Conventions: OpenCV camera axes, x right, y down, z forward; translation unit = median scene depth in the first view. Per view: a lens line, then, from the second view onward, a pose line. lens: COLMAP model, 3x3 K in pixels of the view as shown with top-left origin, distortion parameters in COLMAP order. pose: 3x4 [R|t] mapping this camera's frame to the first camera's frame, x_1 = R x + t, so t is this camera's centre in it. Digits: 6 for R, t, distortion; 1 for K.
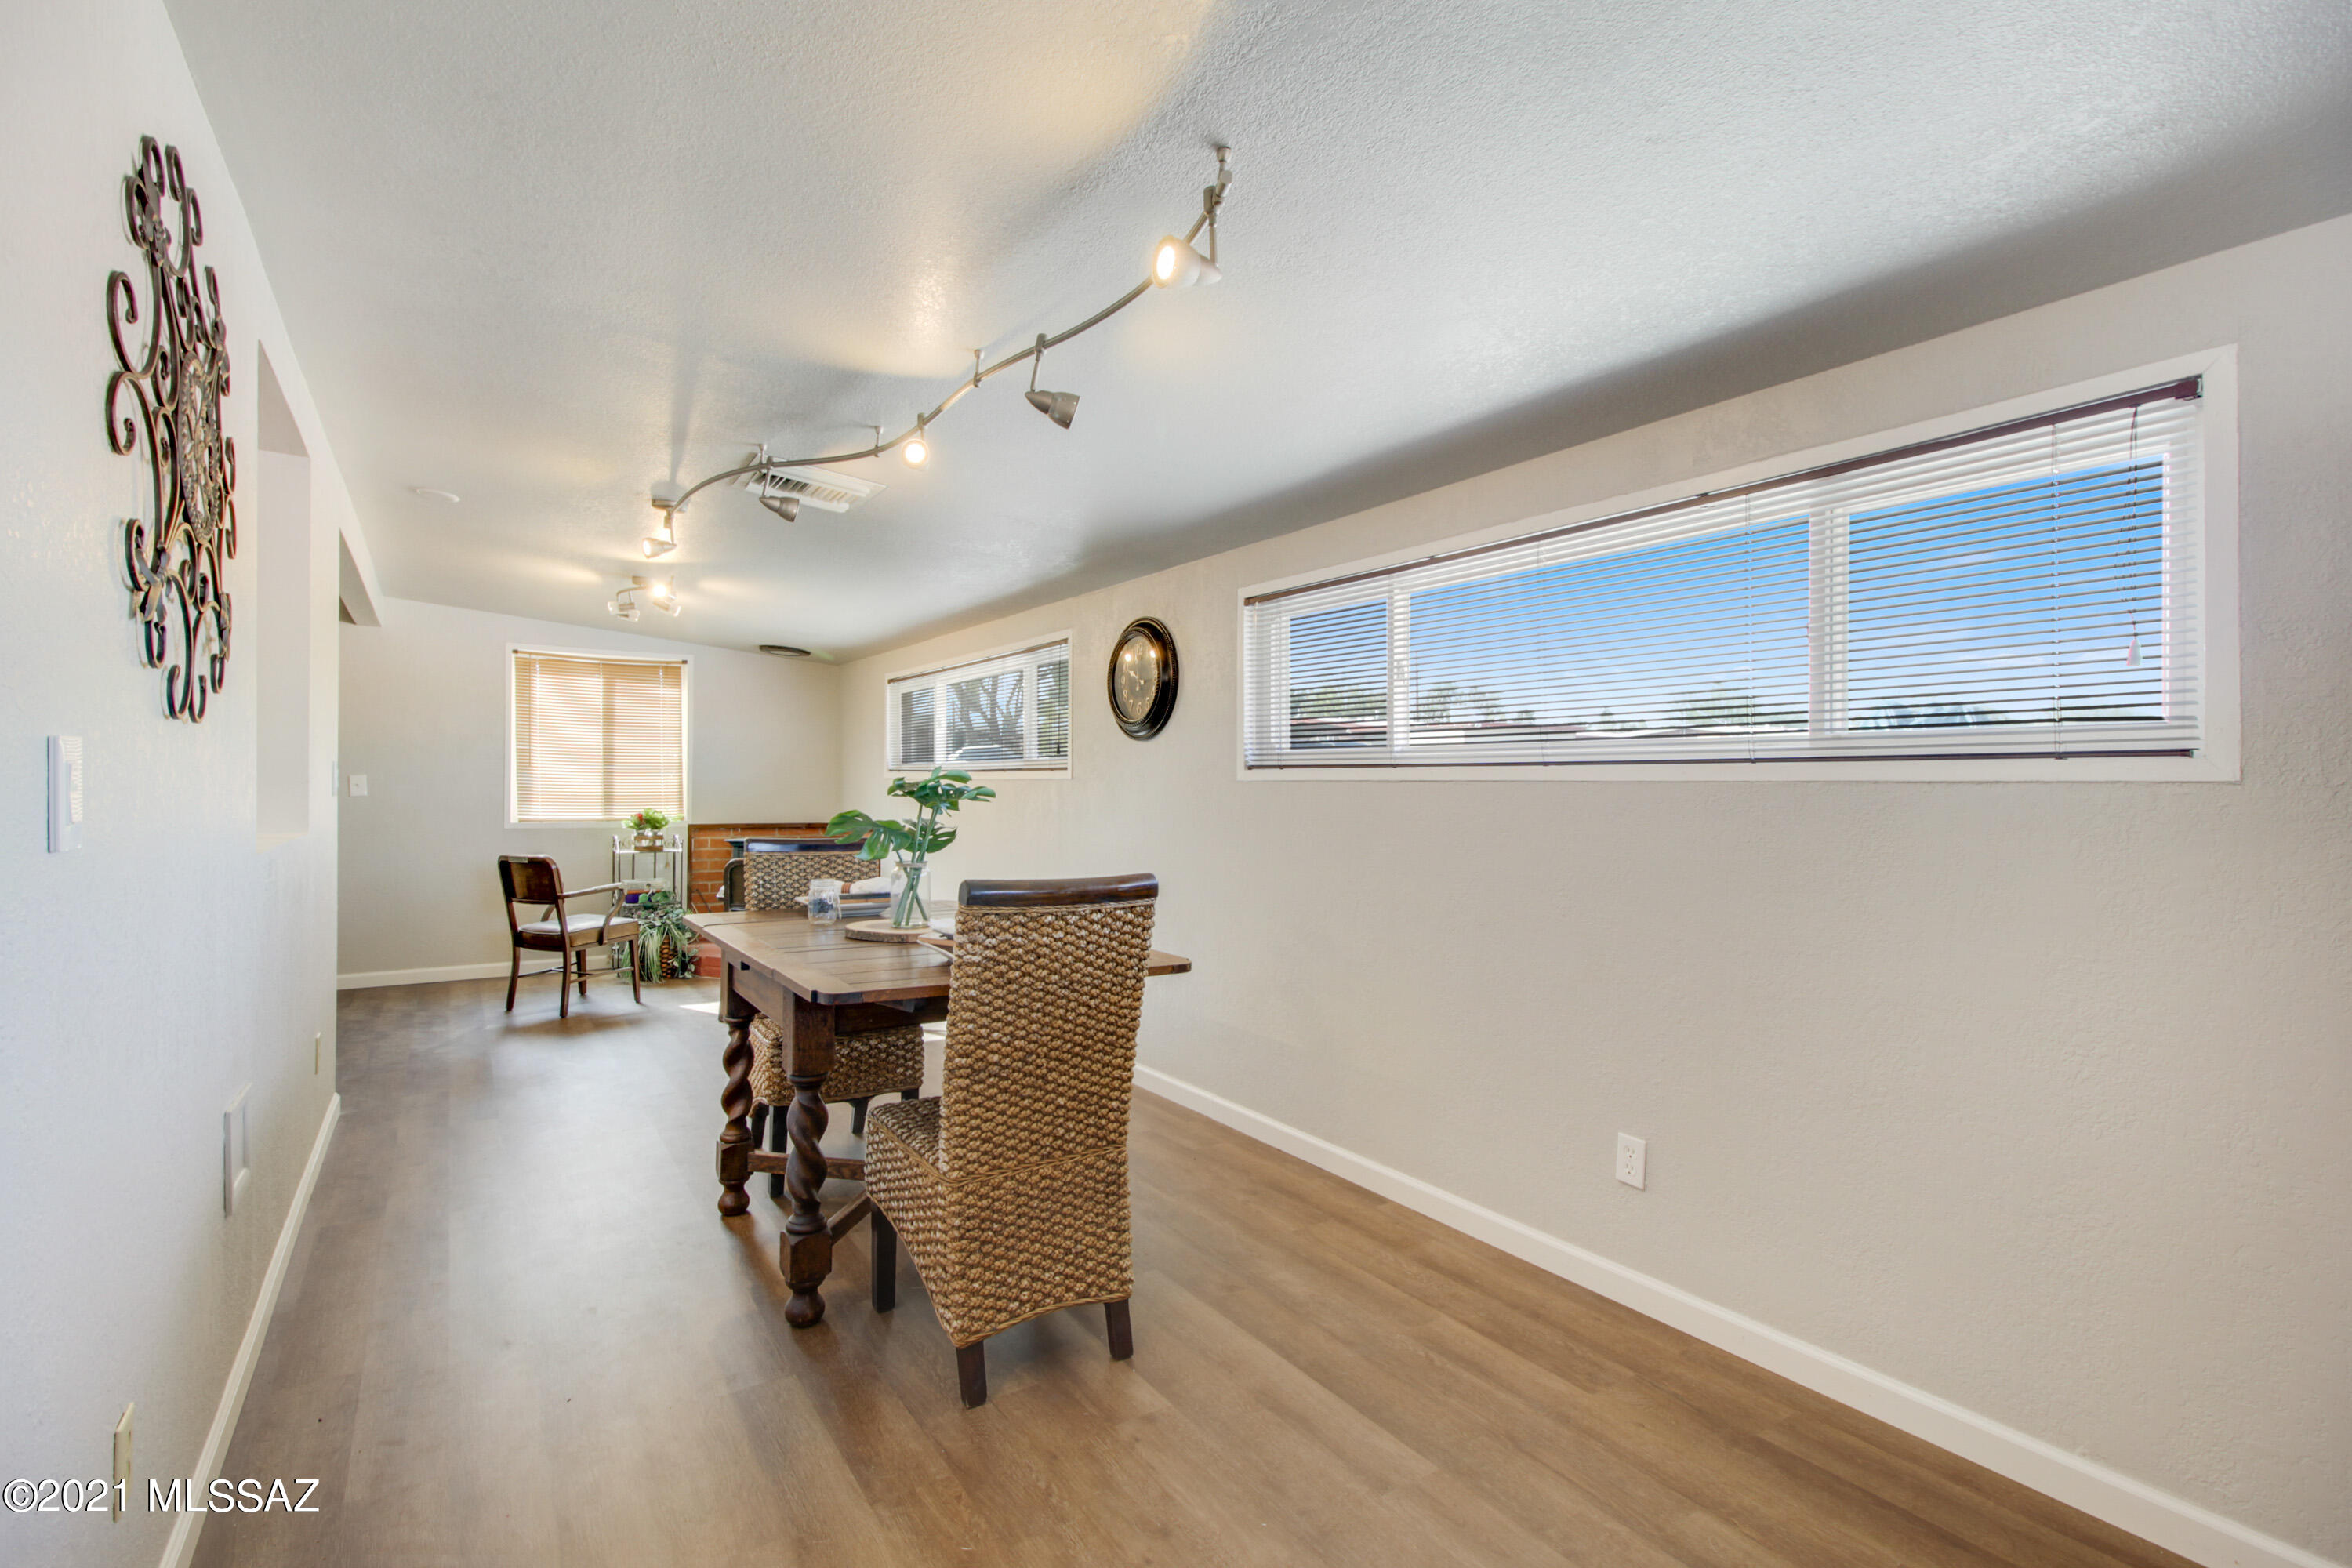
lens RADIAL K [[1033.5, 0, 1142.9], [0, 1033.5, 787.8], [0, 0, 1]] dist [0.008670, 0.000219]
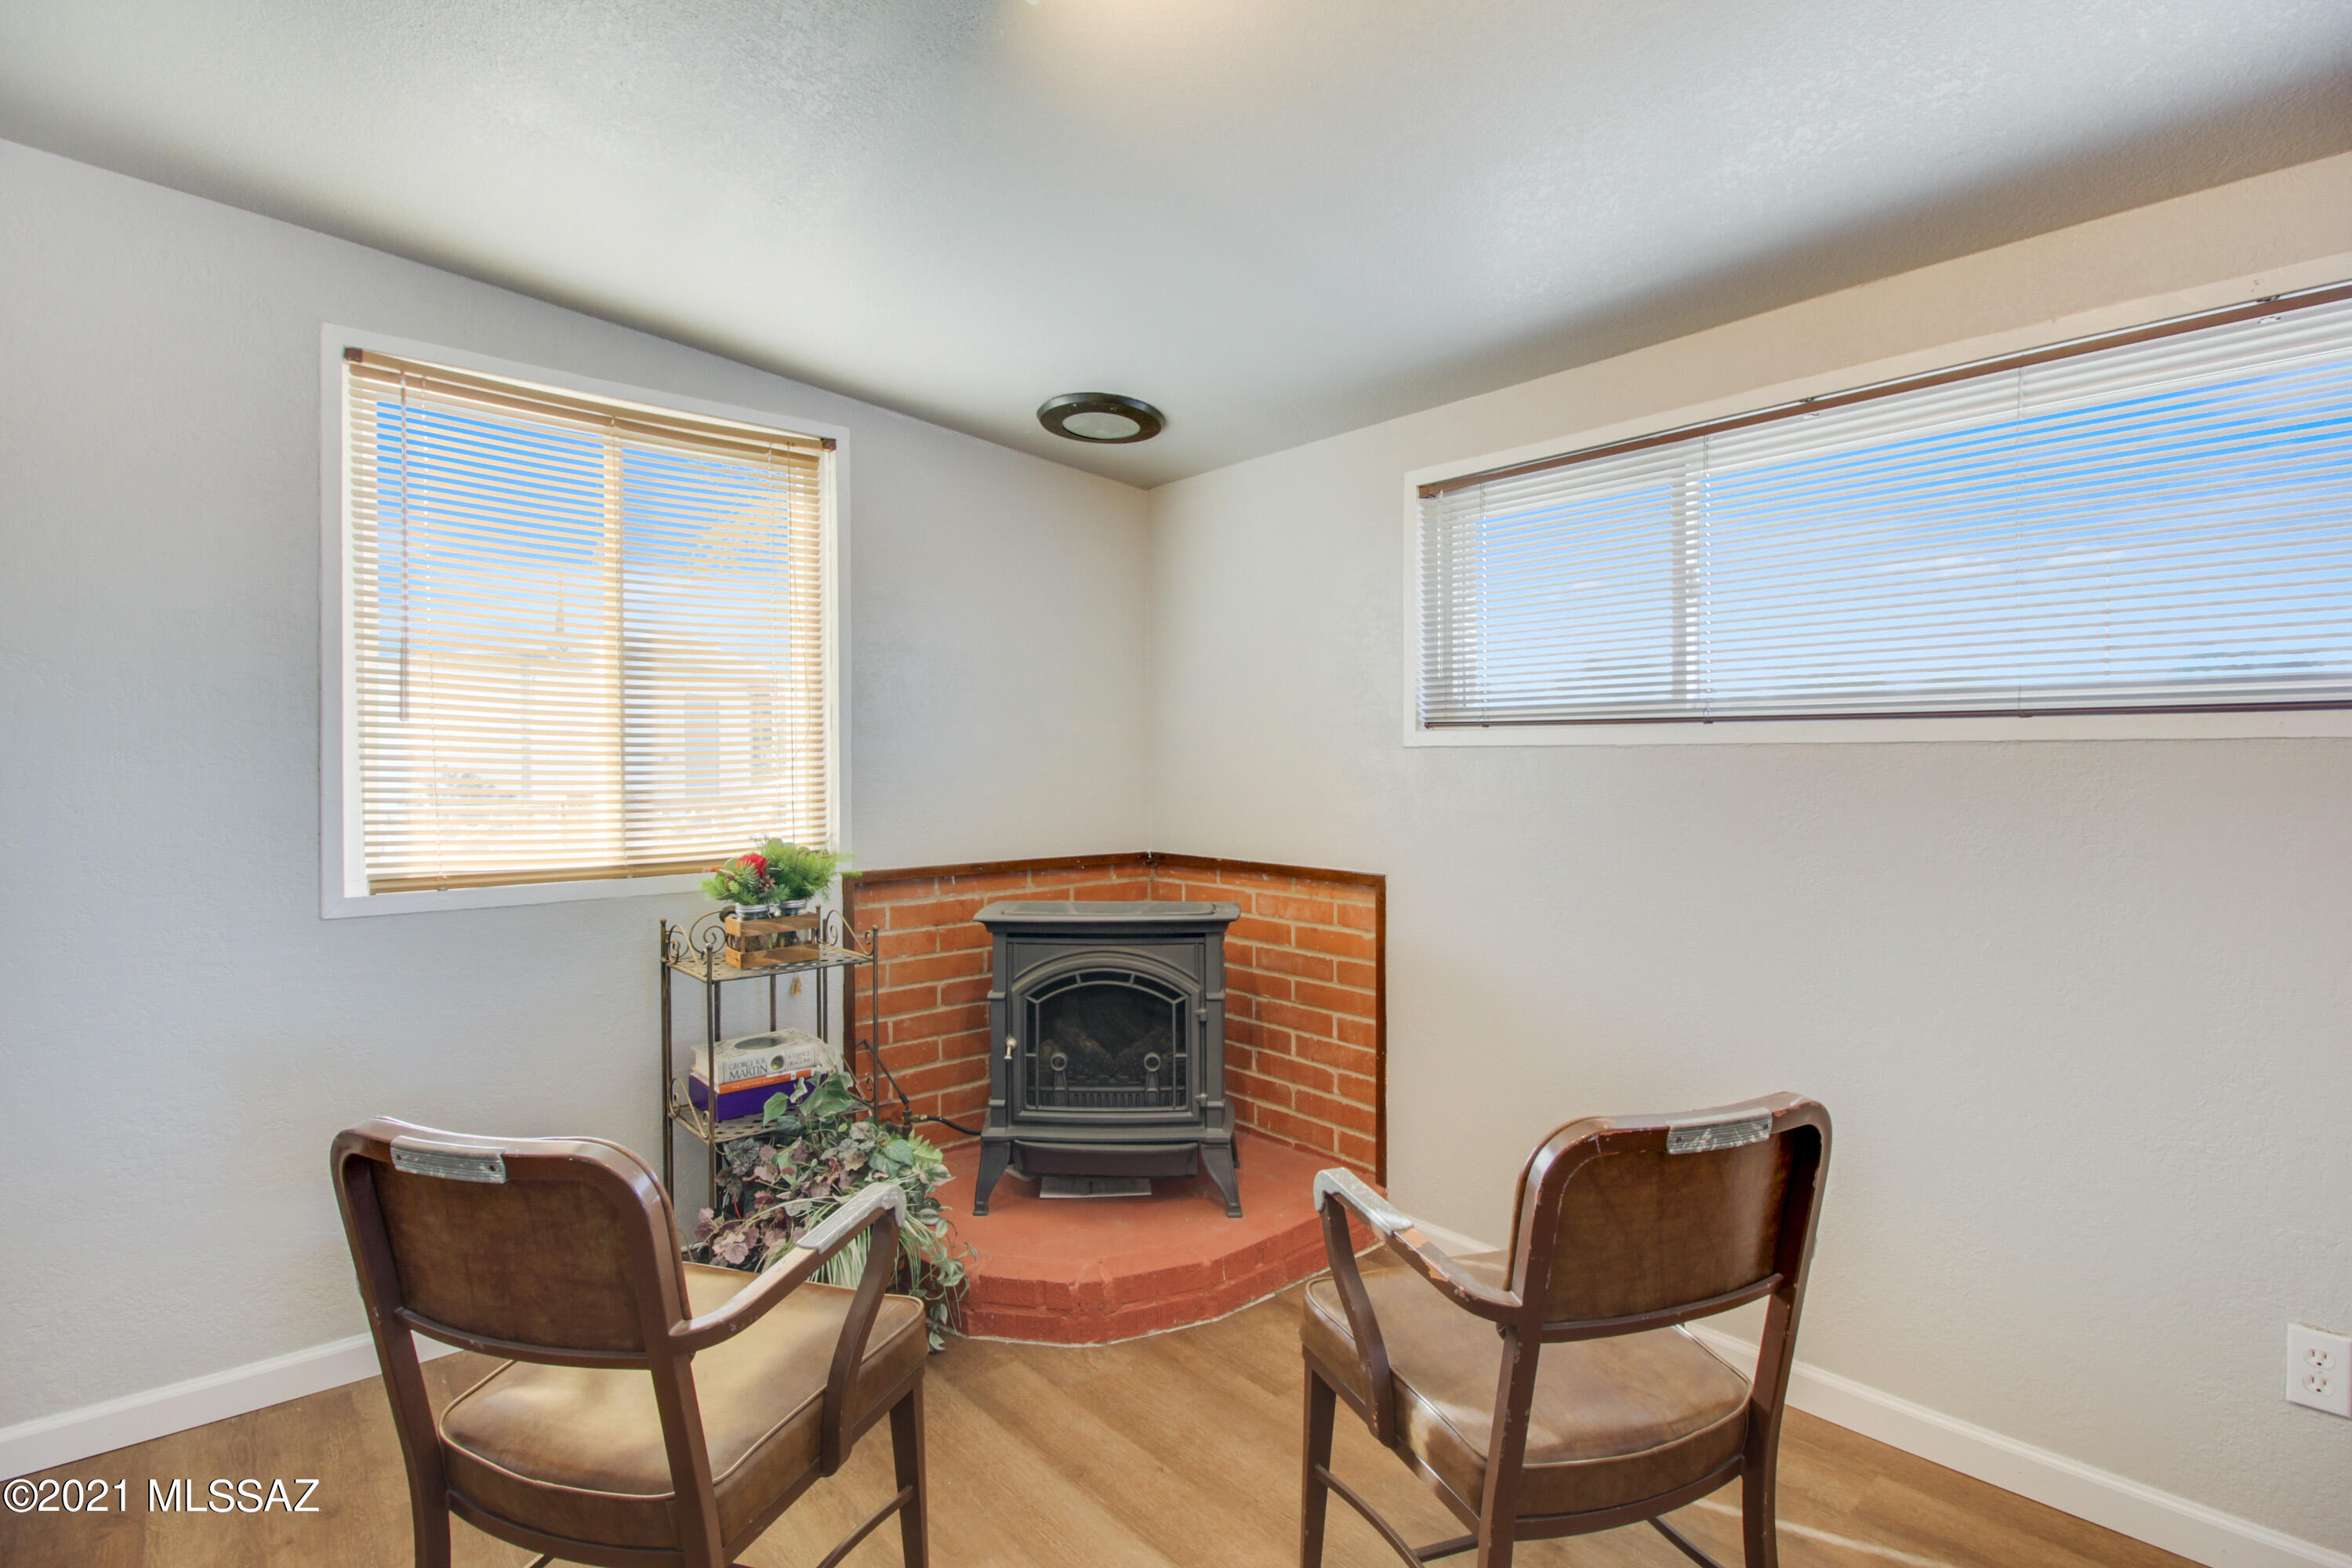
lens RADIAL K [[1144.8, 0, 1160.0], [0, 1144.8, 755.0], [0, 0, 1]] dist [0.018198, -0.000545]
pose [[0.994708, -0.014942, 0.101647, -0.387132], [0.015470, 0.999871, -0.004412, -0.003474], [-0.101568, 0.005961, 0.994811, 0.607160]]
